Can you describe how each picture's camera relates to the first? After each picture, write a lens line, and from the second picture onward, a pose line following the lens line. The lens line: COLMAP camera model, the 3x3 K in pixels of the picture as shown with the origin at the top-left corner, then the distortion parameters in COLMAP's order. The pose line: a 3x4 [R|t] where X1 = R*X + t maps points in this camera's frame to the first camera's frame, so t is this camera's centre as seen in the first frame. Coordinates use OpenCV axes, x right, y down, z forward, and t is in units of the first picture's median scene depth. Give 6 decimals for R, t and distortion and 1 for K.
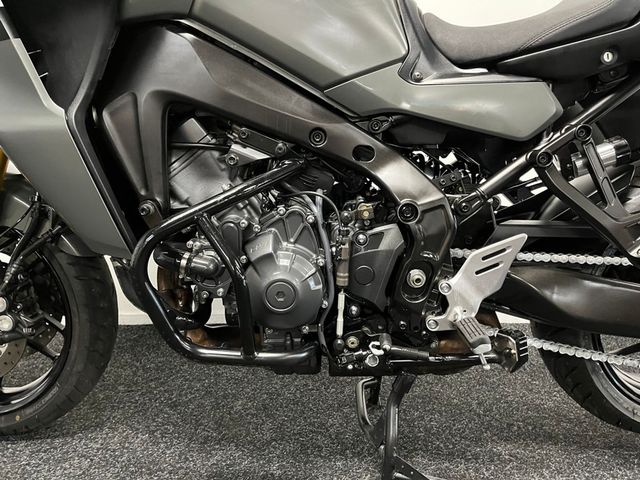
lens RADIAL K [[487.6, 0, 323.1], [0, 487.6, 238.0], [0, 0, 1]] dist [0.052201, -0.061436]
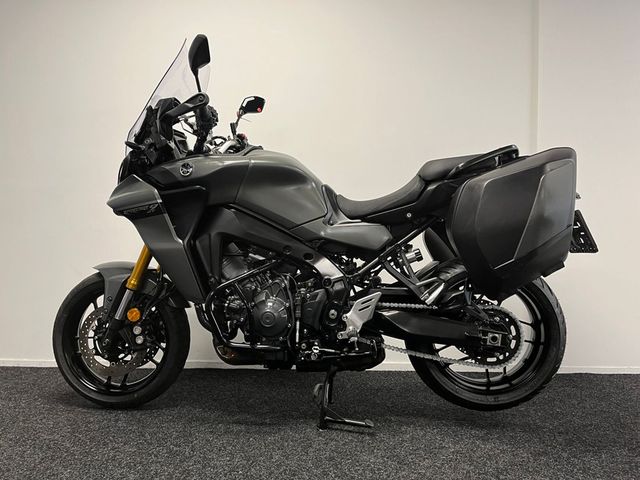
lens RADIAL K [[487.6, 0, 317.2], [0, 487.6, 237.3], [0, 0, 1]] dist [0.052201, -0.061436]
pose [[0.997203, -0.015584, -0.073098, 0.289467], [-0.001448, 0.973808, -0.227366, 0.245888], [0.074727, 0.226836, 0.971062, -1.173062]]
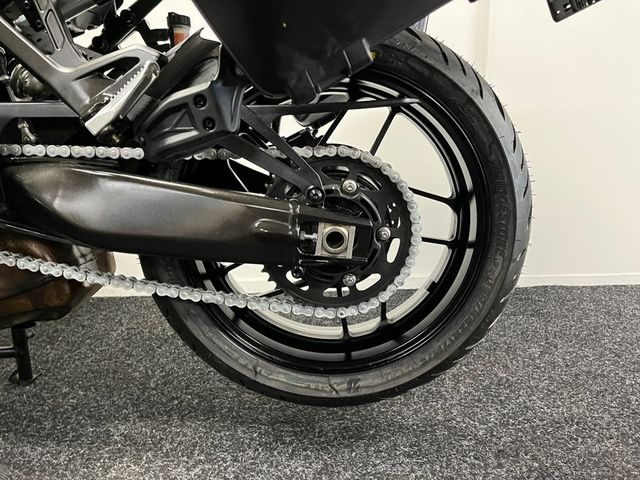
lens RADIAL K [[487.6, 0, 325.8], [0, 487.6, 239.3], [0, 0, 1]] dist [0.052201, -0.061436]
pose [[0.999593, -0.028500, 0.001361, 0.874956], [0.028523, 0.999356, -0.021772, 0.205345], [-0.000739, 0.021802, 0.999762, 0.298889]]
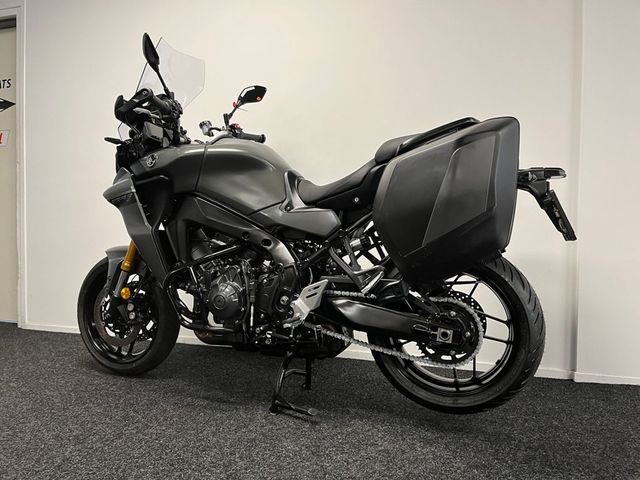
lens RADIAL K [[487.6, 0, 320.2], [0, 487.6, 241.3], [0, 0, 1]] dist [0.052201, -0.061436]
pose [[0.928832, -0.005607, -0.370458, 1.150282], [-0.067868, 0.980392, -0.185002, 0.218516], [0.364231, 0.196978, 0.910239, -0.949109]]
